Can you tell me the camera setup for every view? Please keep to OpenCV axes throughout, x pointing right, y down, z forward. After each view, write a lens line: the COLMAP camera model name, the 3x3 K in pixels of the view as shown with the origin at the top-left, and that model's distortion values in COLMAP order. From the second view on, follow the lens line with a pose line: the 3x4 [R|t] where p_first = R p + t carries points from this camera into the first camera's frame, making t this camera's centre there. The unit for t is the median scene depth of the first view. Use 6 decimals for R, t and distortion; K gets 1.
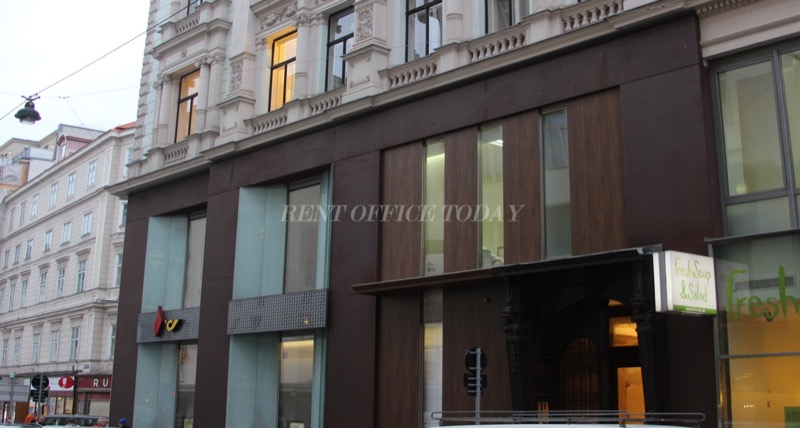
lens RADIAL K [[858.7, 0, 399.5], [0, 858.7, 218.3], [0, 0, 1]] dist [-0.102036, 0.000000]
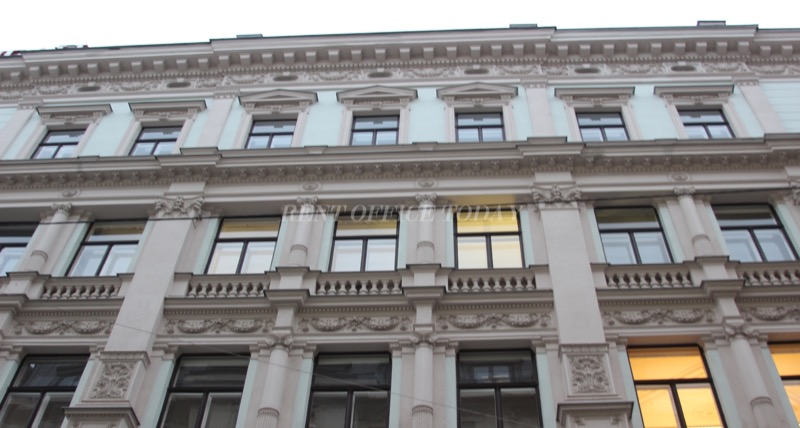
lens RADIAL K [[858.7, 0, 400.2], [0, 858.7, 214.3], [0, 0, 1]] dist [-0.102036, 0.000000]
pose [[0.776142, 0.451130, 0.440552, -0.499884], [-0.153836, 0.813030, -0.561531, 0.093671], [-0.611505, 0.368055, 0.700426, 0.459811]]
